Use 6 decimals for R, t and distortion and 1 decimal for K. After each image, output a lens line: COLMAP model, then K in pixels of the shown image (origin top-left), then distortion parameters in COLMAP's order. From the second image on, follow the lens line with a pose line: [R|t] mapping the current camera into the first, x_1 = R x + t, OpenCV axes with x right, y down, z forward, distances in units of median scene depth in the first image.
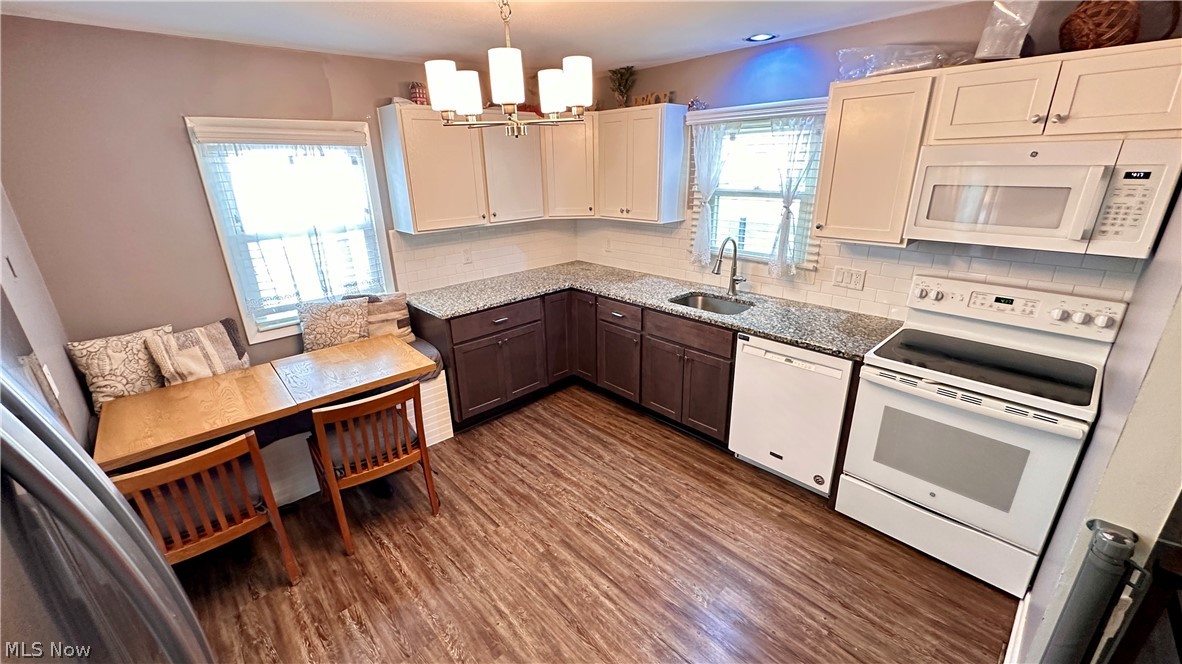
lens RADIAL K [[472.6, 0, 592.7], [0, 472.6, 332.5], [0, 0, 1]] dist [-0.003055, 0.001127]
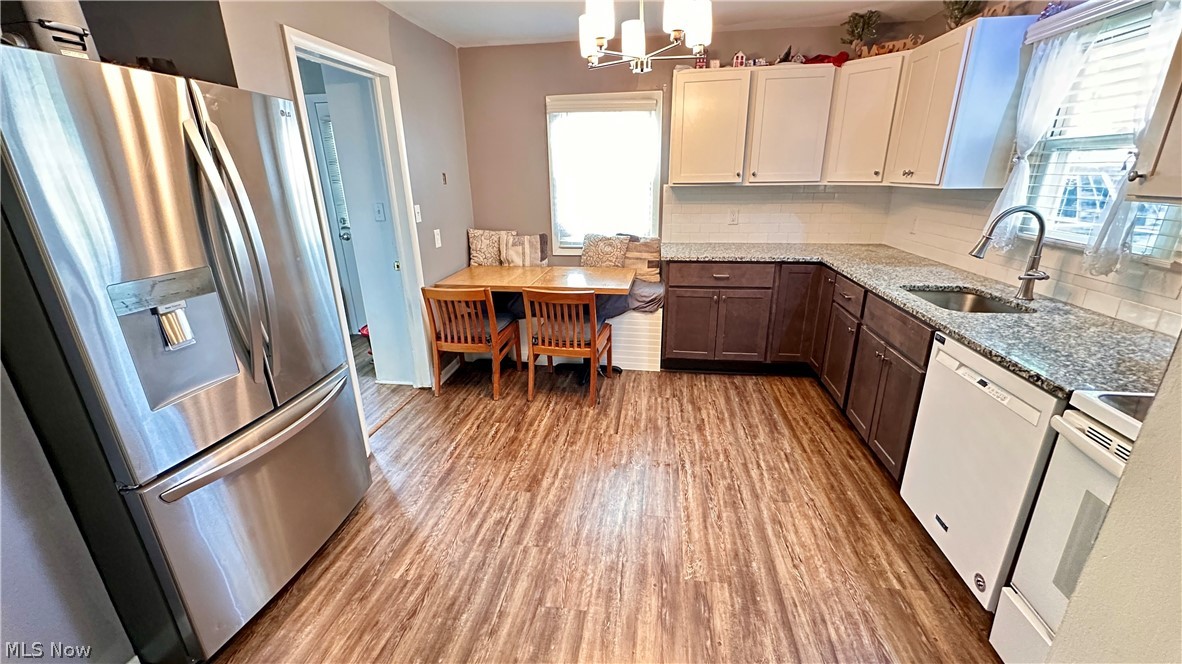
lens RADIAL K [[472.6, 0, 591.6], [0, 472.6, 335.4], [0, 0, 1]] dist [-0.003055, 0.001127]
pose [[0.621784, 0.265239, -0.736907, 0.500086], [-0.263856, 0.956845, 0.121767, 0.055726], [0.737404, 0.118724, 0.664936, 0.156633]]
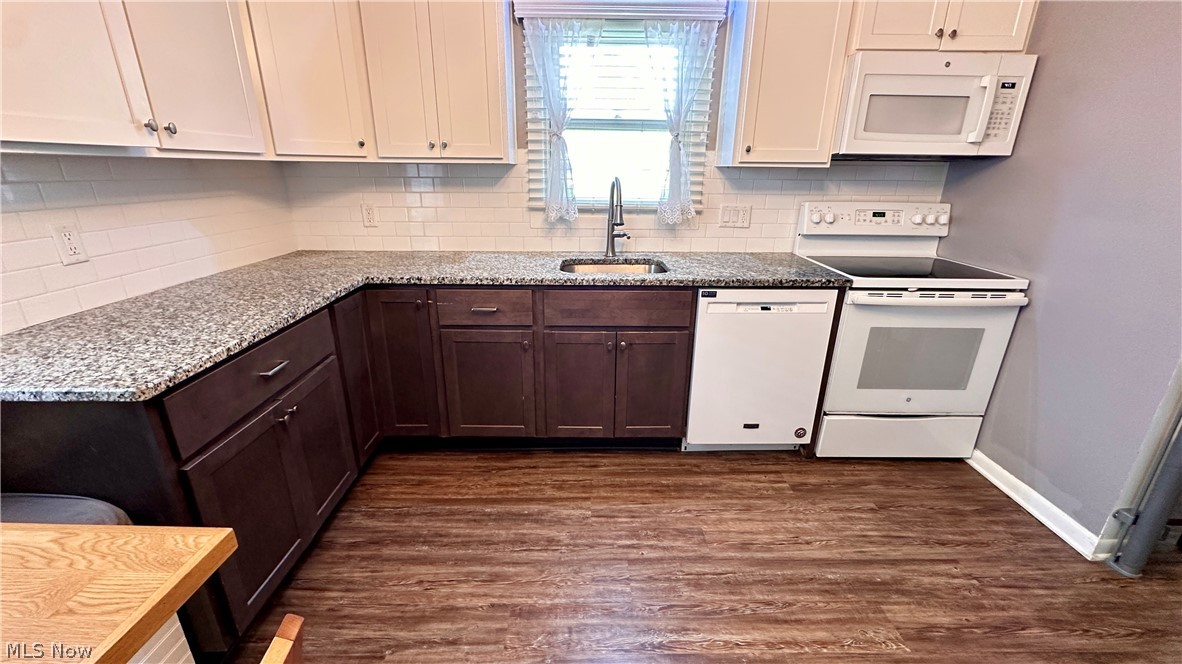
lens RADIAL K [[472.6, 0, 592.5], [0, 472.6, 330.6], [0, 0, 1]] dist [-0.003055, 0.001127]
pose [[0.678668, -0.213163, 0.702831, -0.354519], [0.227904, 0.970839, 0.074379, -0.030941], [-0.698190, 0.109699, 0.707458, 0.581632]]
